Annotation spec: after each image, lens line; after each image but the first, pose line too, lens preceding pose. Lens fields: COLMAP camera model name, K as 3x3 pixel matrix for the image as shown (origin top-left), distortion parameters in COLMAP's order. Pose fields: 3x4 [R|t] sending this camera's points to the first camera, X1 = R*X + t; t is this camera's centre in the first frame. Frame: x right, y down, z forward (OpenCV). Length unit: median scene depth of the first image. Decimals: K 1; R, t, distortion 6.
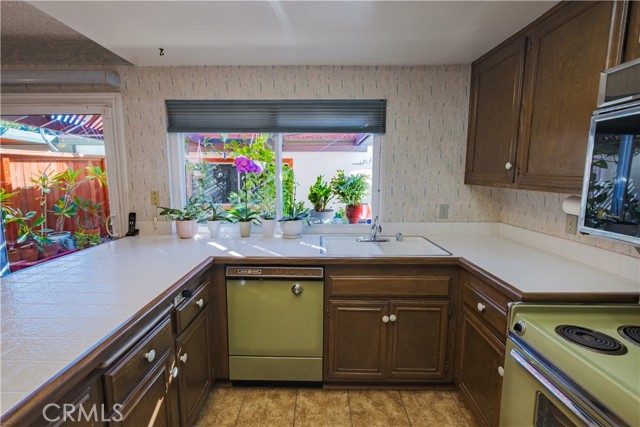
lens RADIAL K [[284.2, 0, 315.9], [0, 284.2, 208.7], [0, 0, 1]] dist [-0.000549, -0.000308]
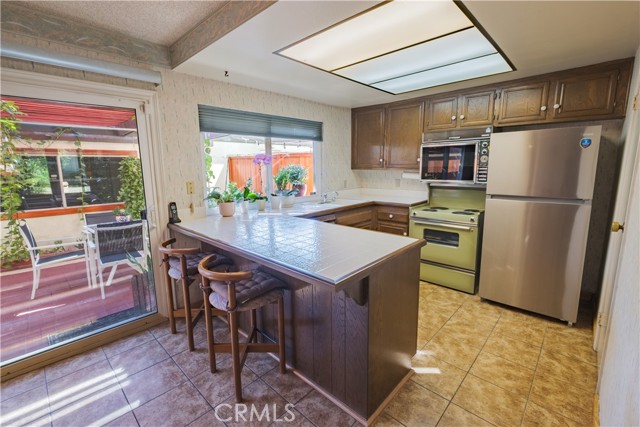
lens RADIAL K [[281.4, 0, 313.9], [0, 281.4, 208.6], [0, 0, 1]] dist [0.001985, 0.000038]
pose [[0.687088, -0.122629, 0.716151, -1.096786], [0.104004, 0.992103, 0.070099, 0.019528], [-0.719092, 0.026319, 0.694416, -0.161938]]
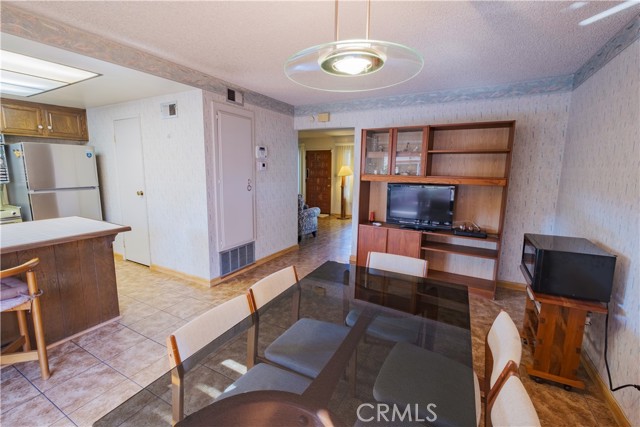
lens RADIAL K [[284.2, 0, 315.9], [0, 284.2, 208.7], [0, 0, 1]] dist [-0.000549, -0.000308]
pose [[-0.879534, -0.082841, 0.468570, -1.832253], [0.045151, 0.965756, 0.255493, -0.105831], [-0.473690, 0.245871, -0.845674, 0.755765]]
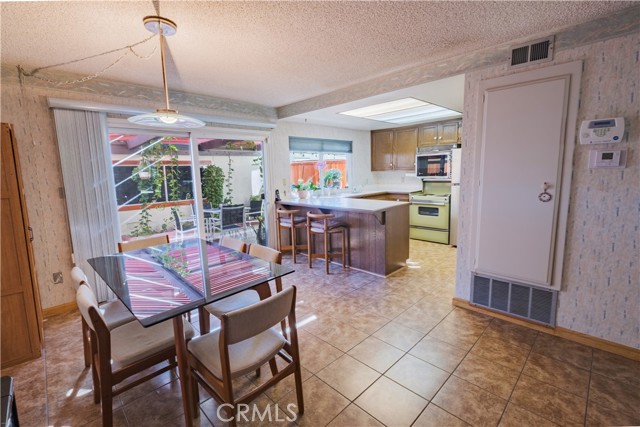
lens RADIAL K [[284.2, 0, 315.9], [0, 284.2, 208.7], [0, 0, 1]] dist [-0.000549, -0.000308]
pose [[0.708360, -0.119525, 0.695658, -1.965685], [0.118590, 0.991702, 0.049635, 0.084722], [-0.695818, 0.047339, 0.716657, -0.681144]]
